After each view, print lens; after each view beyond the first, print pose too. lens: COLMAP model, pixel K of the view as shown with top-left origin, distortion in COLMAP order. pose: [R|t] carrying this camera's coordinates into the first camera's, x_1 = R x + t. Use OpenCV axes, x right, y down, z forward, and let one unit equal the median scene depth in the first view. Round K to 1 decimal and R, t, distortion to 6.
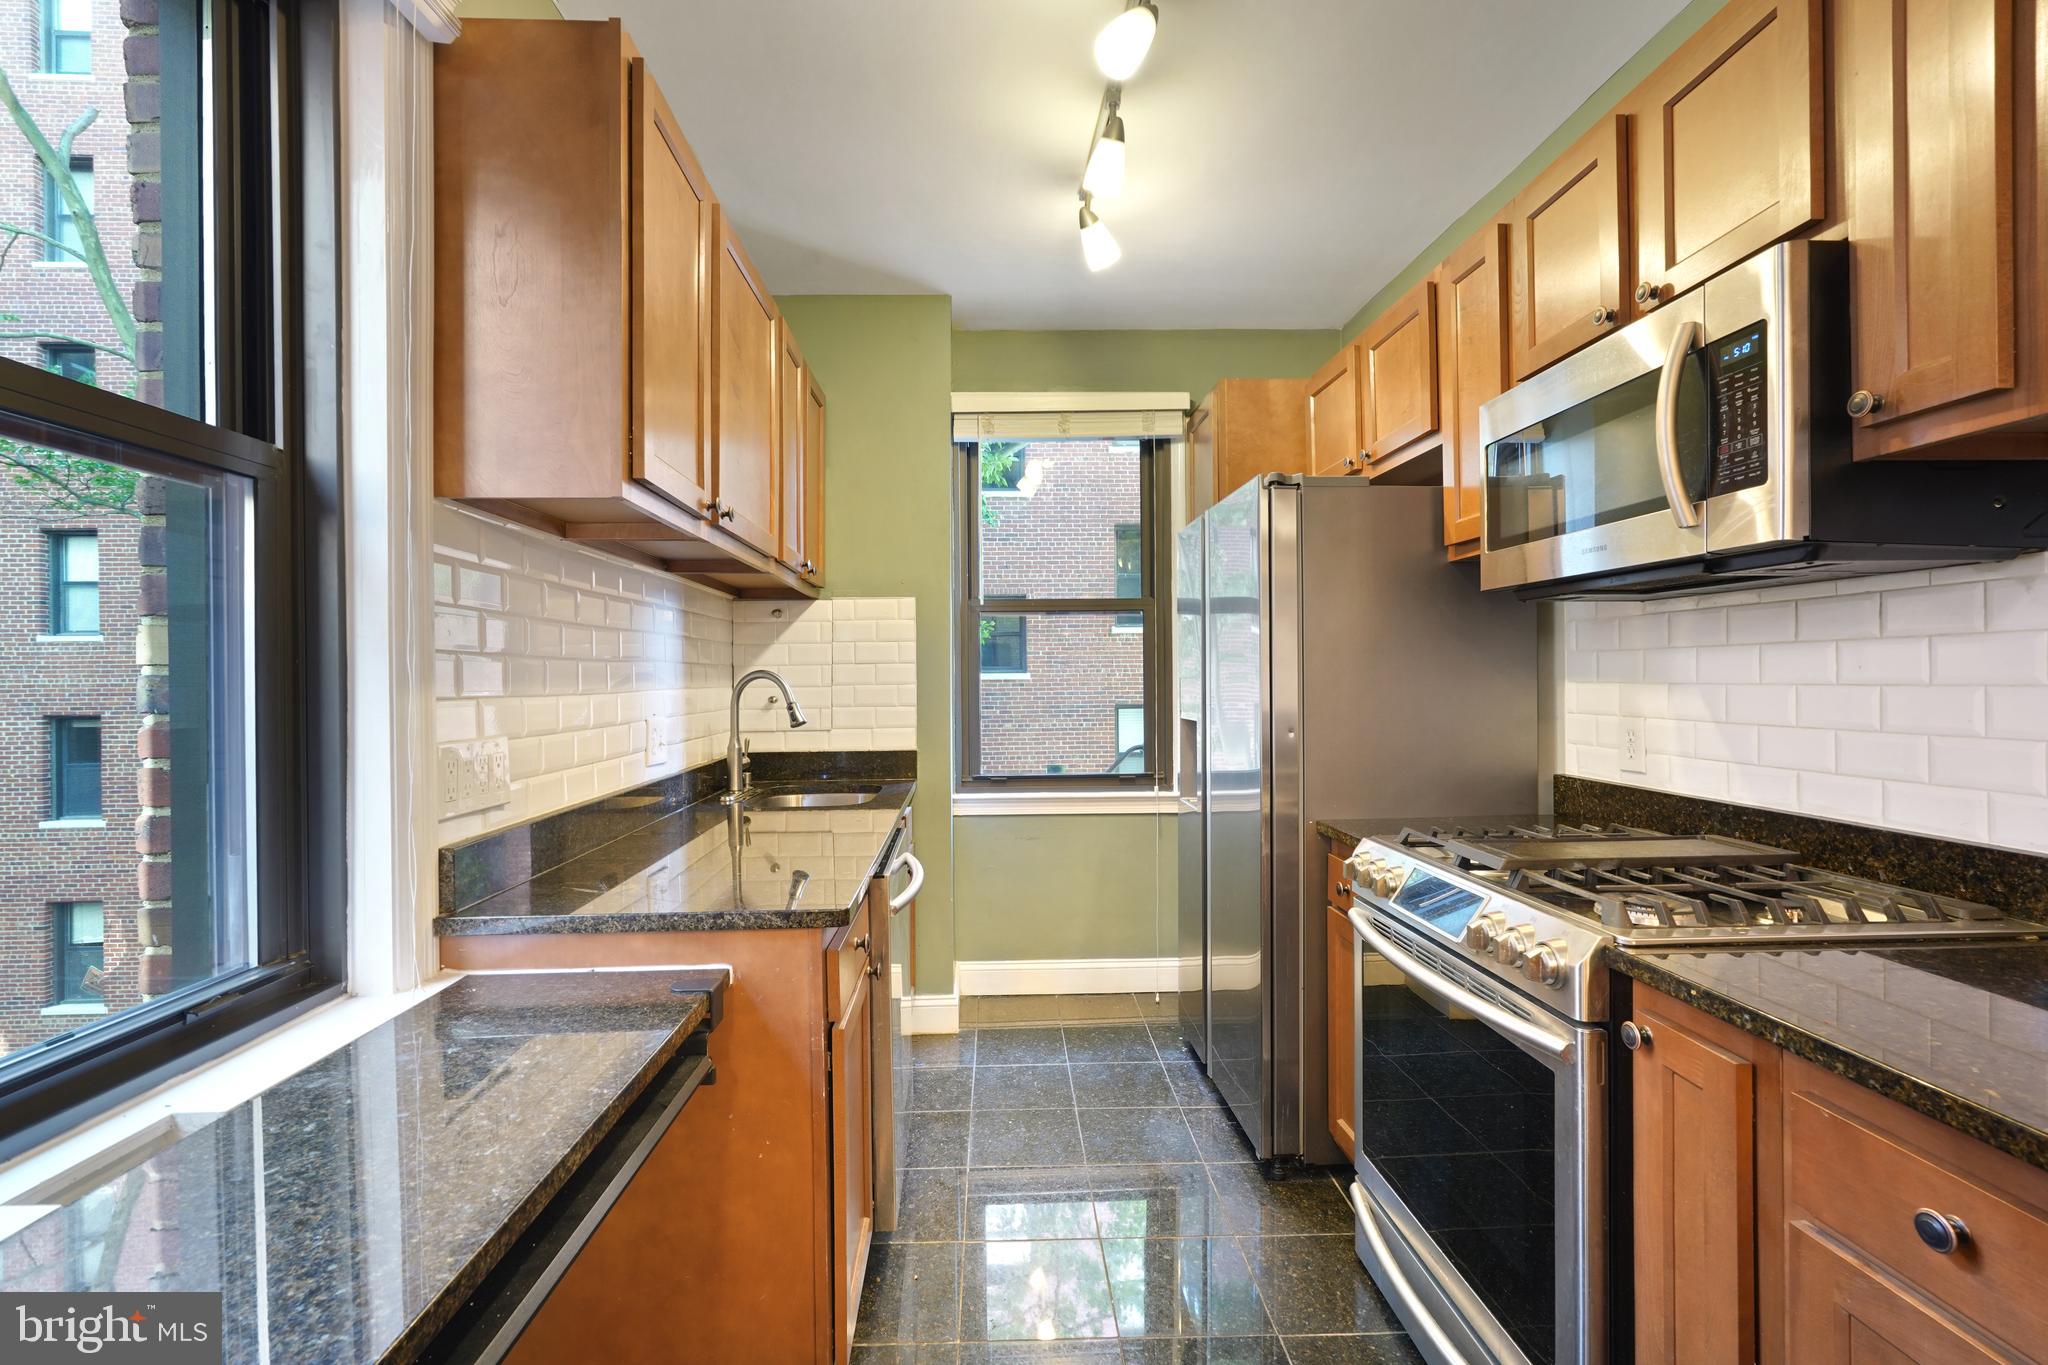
lens RADIAL K [[909.1, 0, 1009.5], [0, 909.1, 677.0], [0, 0, 1]] dist [-0.012210, 0.002303]
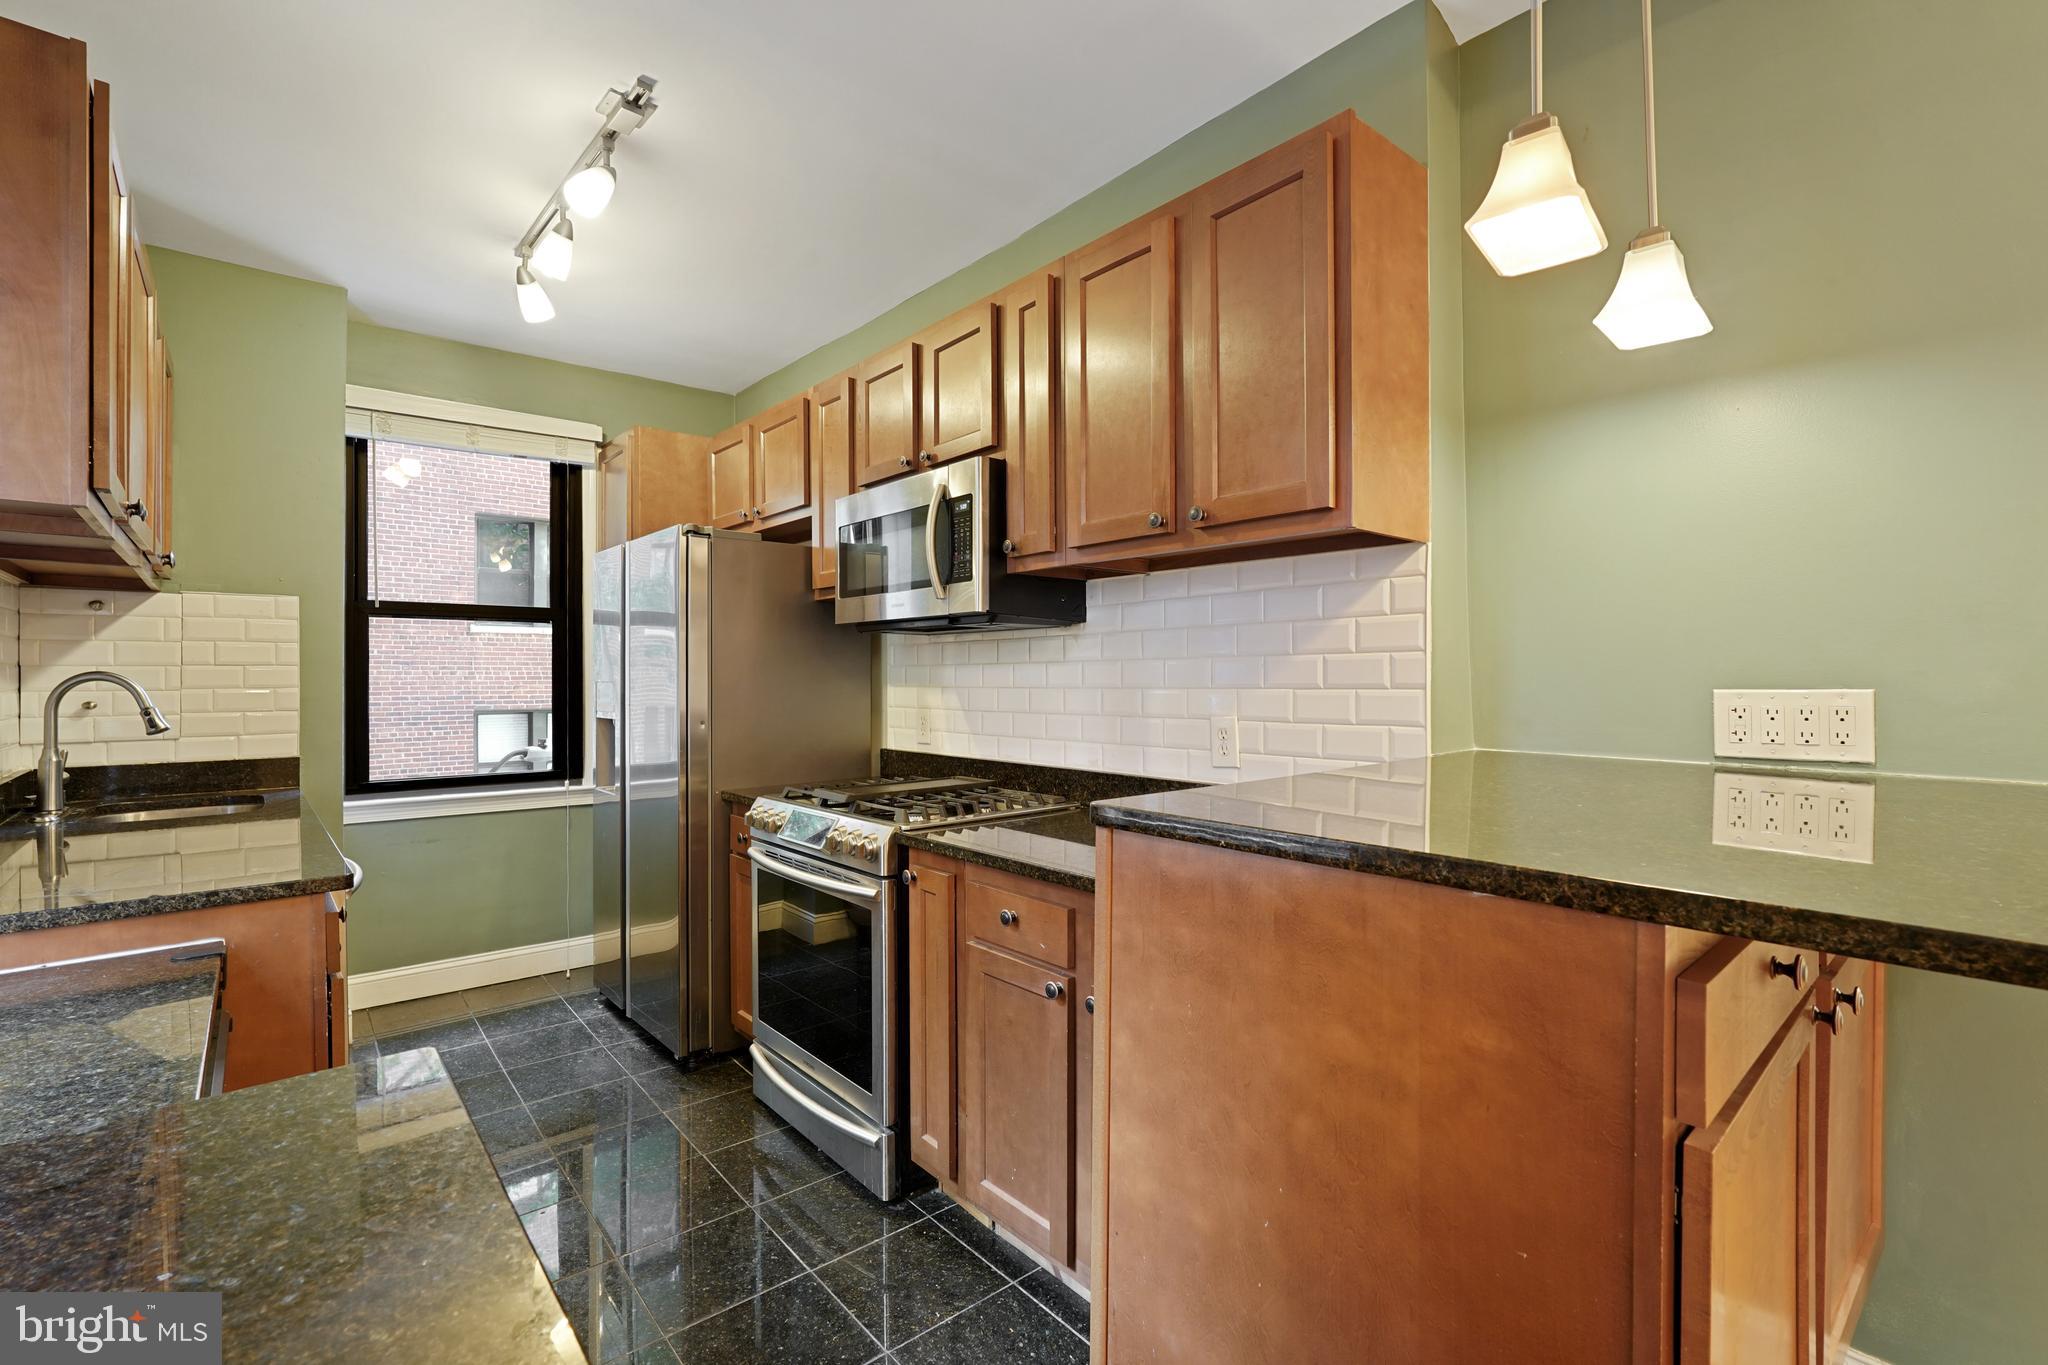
lens RADIAL K [[909.1, 0, 1017.2], [0, 909.1, 684.2], [0, 0, 1]] dist [-0.012210, 0.002303]
pose [[0.783231, 0.003072, 0.621724, -0.163238], [-0.004740, 0.999988, 0.001031, -0.000422], [-0.621713, -0.003755, 0.783236, -0.333210]]
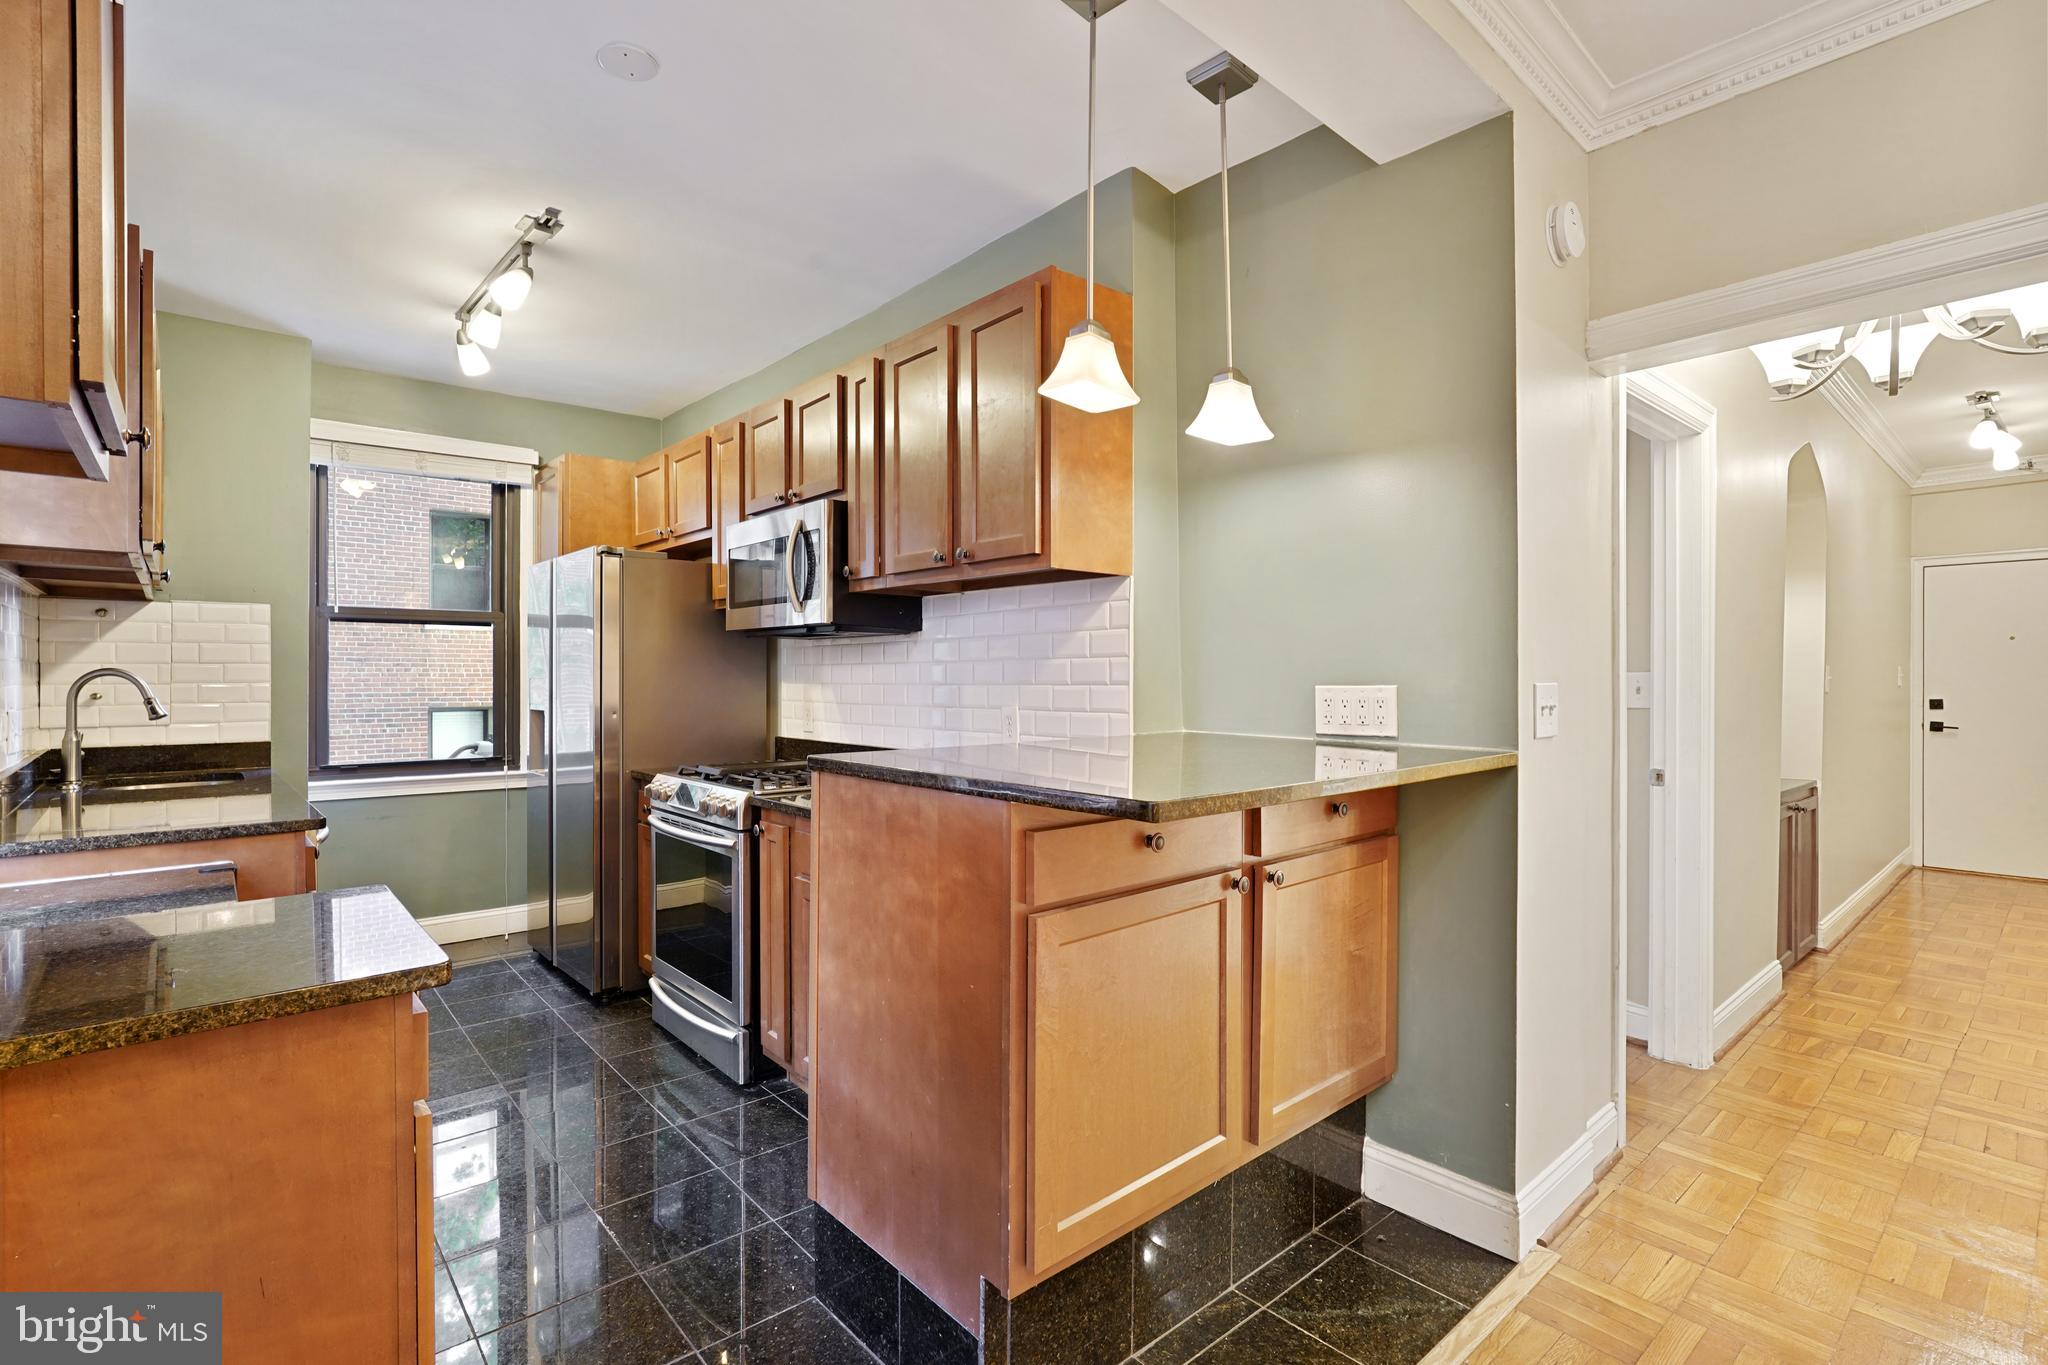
lens RADIAL K [[959.0, 0, 1023.2], [0, 959.0, 686.3], [0, 0, 1]] dist [-0.011748, 0.000731]
pose [[0.774186, 0.003079, 0.632951, -0.204279], [-0.007742, 0.999959, 0.004605, 0.000434], [-0.632911, -0.008465, 0.774179, -0.780625]]
